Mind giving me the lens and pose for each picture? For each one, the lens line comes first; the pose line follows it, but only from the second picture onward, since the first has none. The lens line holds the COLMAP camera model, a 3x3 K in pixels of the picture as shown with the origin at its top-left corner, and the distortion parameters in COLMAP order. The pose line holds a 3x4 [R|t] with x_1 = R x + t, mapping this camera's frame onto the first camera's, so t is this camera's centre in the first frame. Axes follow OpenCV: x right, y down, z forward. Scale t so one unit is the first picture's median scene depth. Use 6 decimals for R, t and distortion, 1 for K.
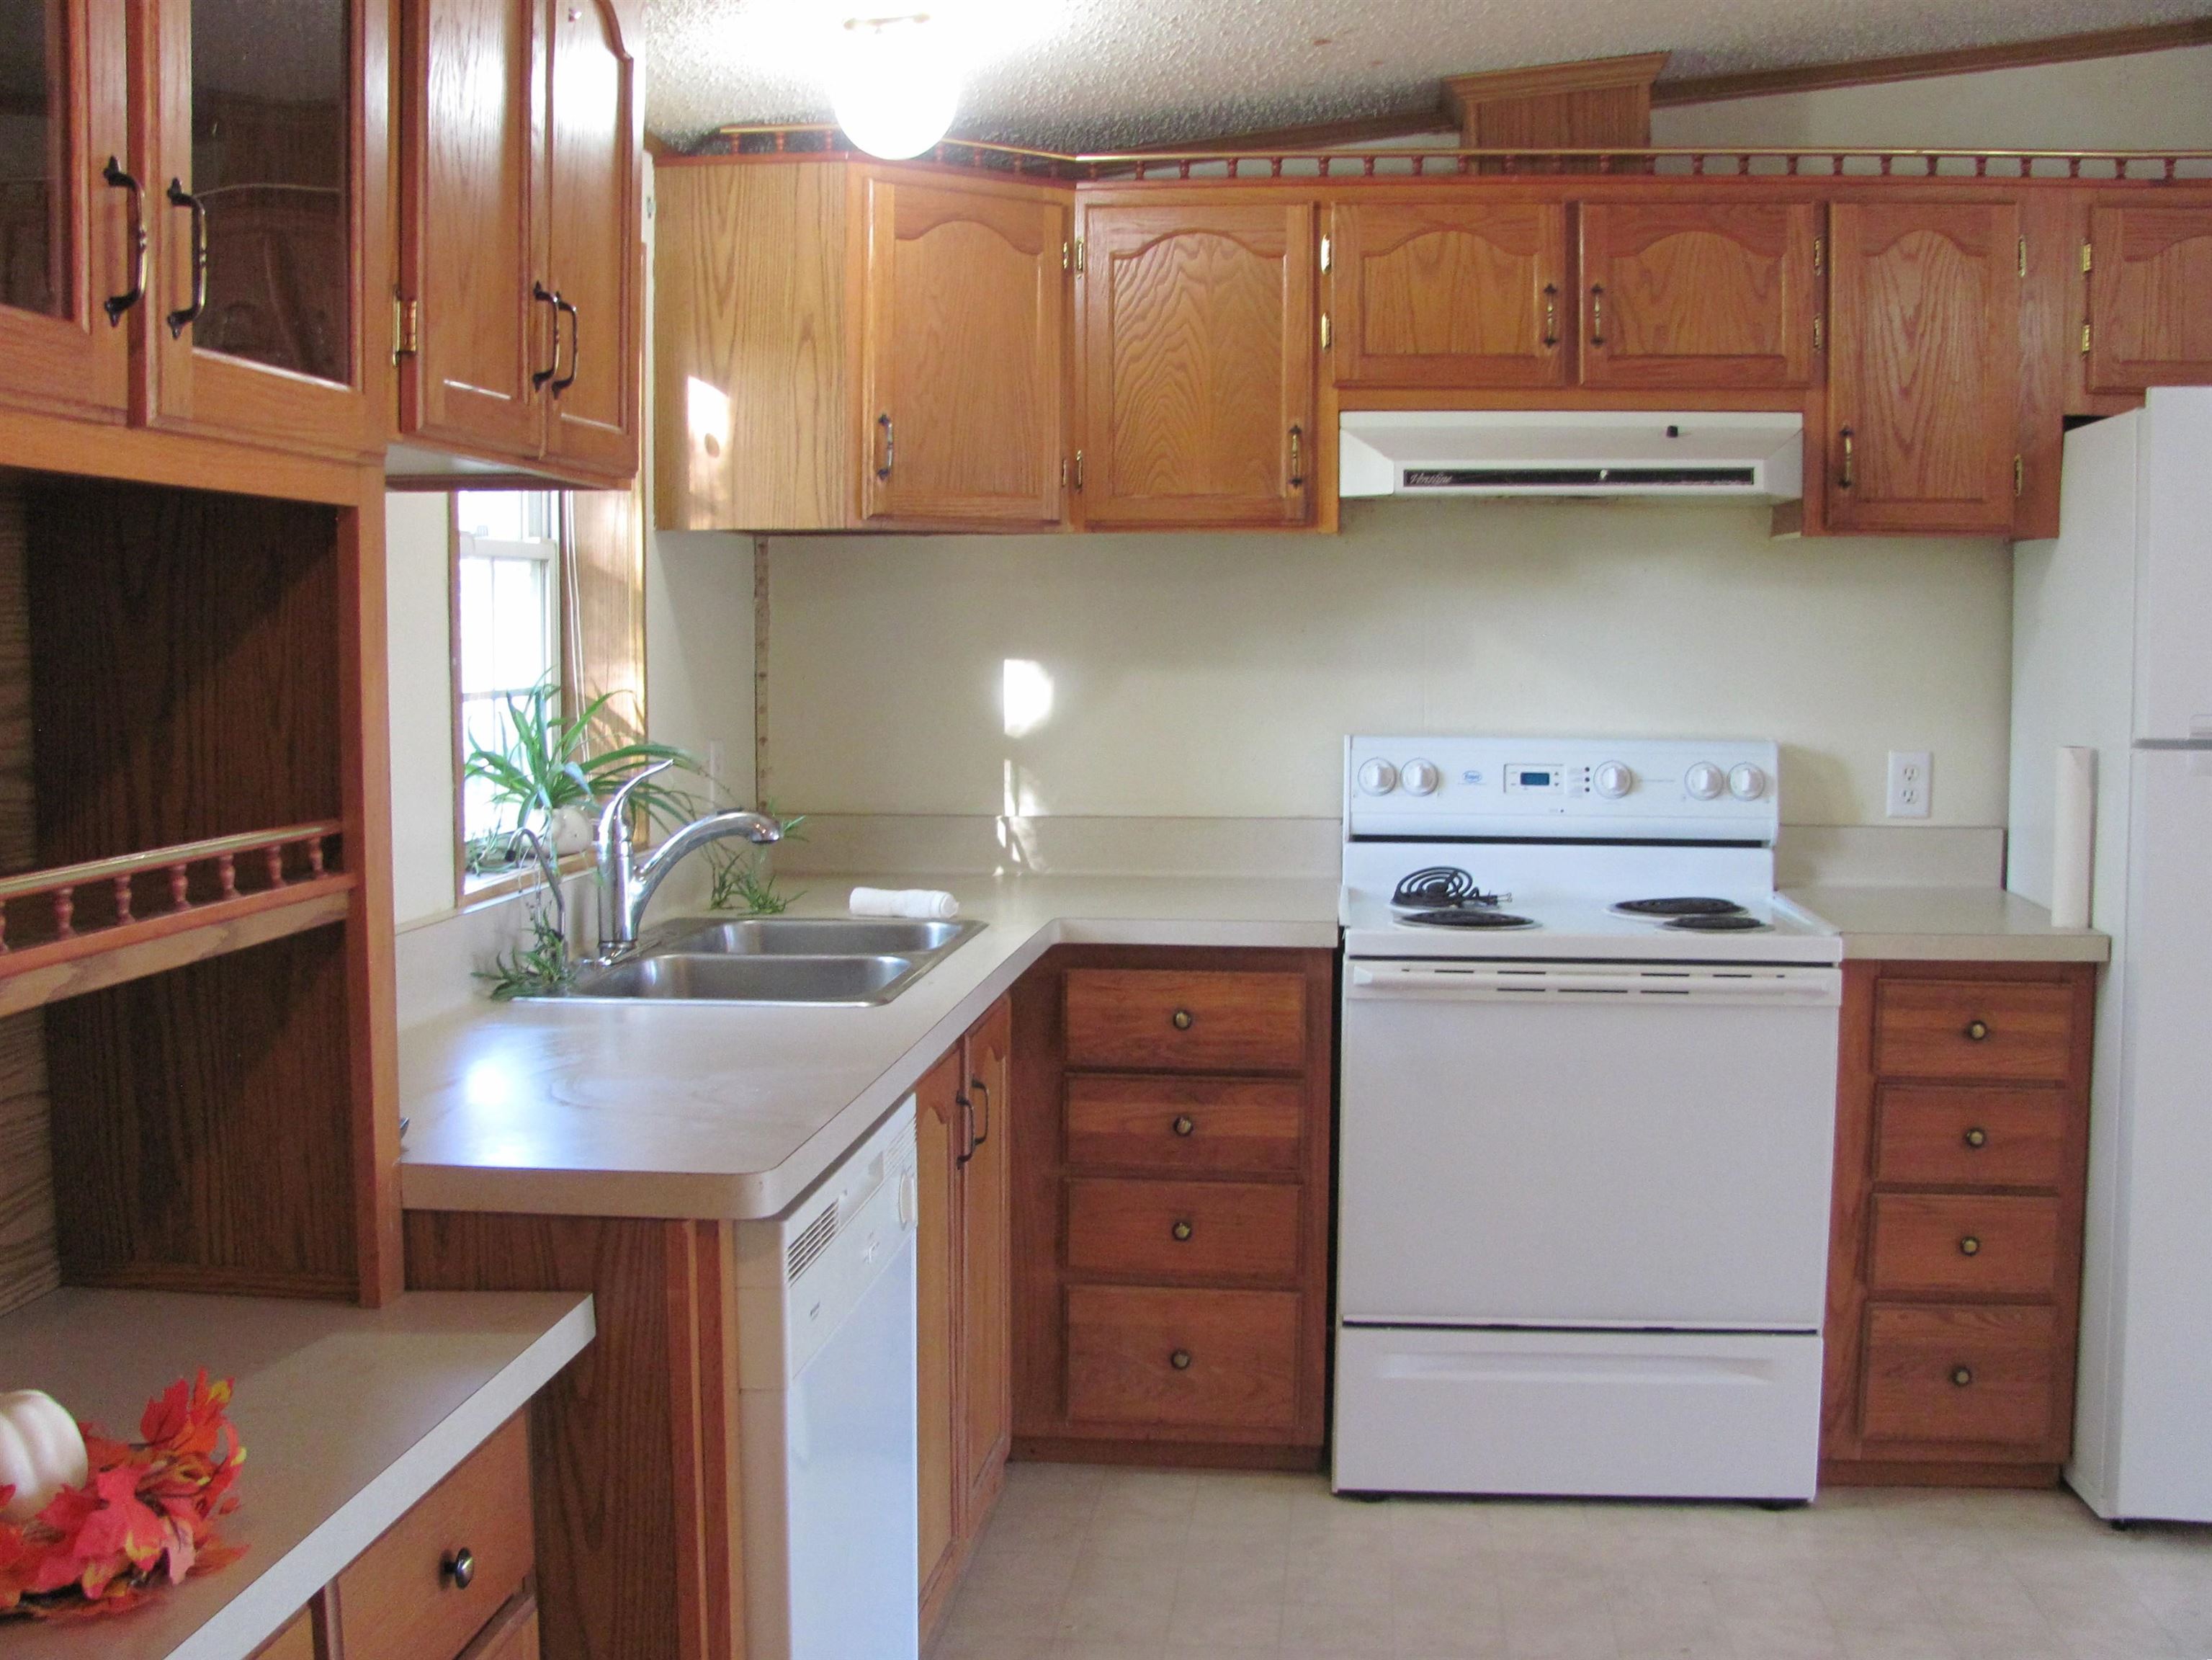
lens RADIAL K [[2353.1, 0, 1106.0], [0, 2353.1, 830.0], [0, 0, 1]] dist [-0.220387, 0.266427]
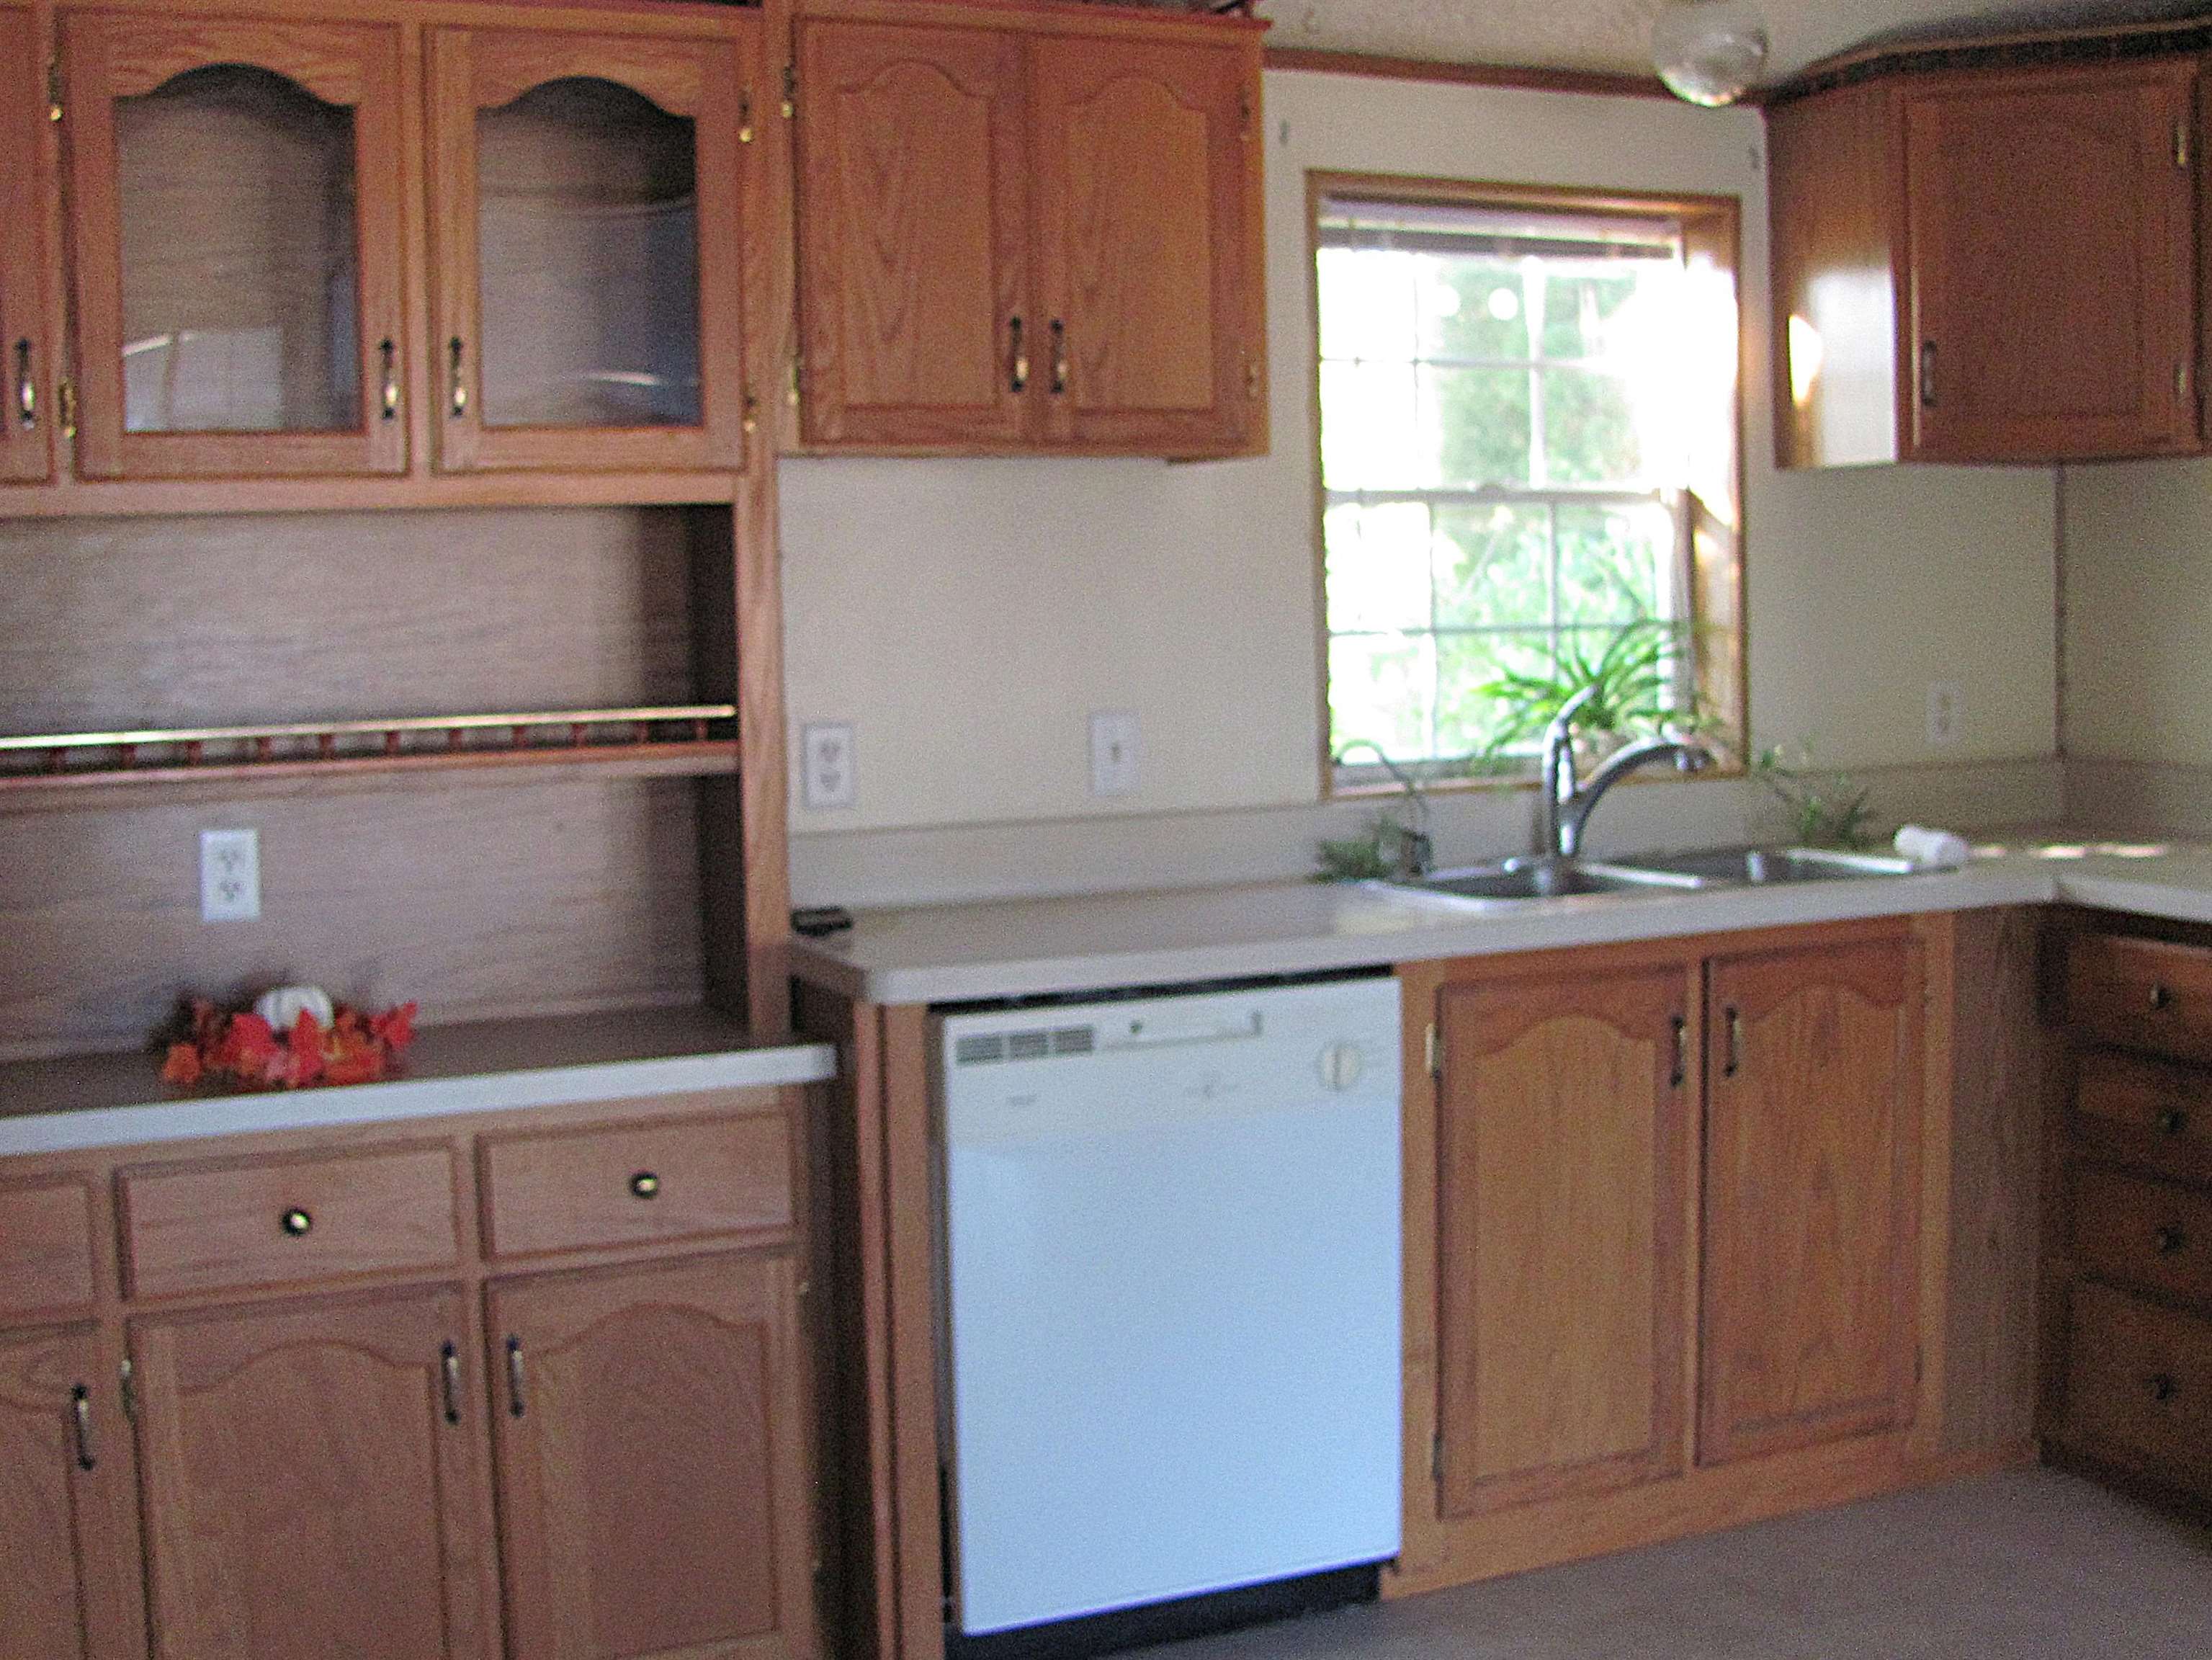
lens RADIAL K [[2637.9, 0, 1106.0], [0, 2637.9, 830.0], [0, 0, 1]] dist [-0.221880, 0.296247]
pose [[0.505931, 0.061137, -0.860405, 0.653011], [-0.048584, 0.997921, 0.042341, -0.004180], [0.861205, 0.020380, 0.507849, 0.166633]]
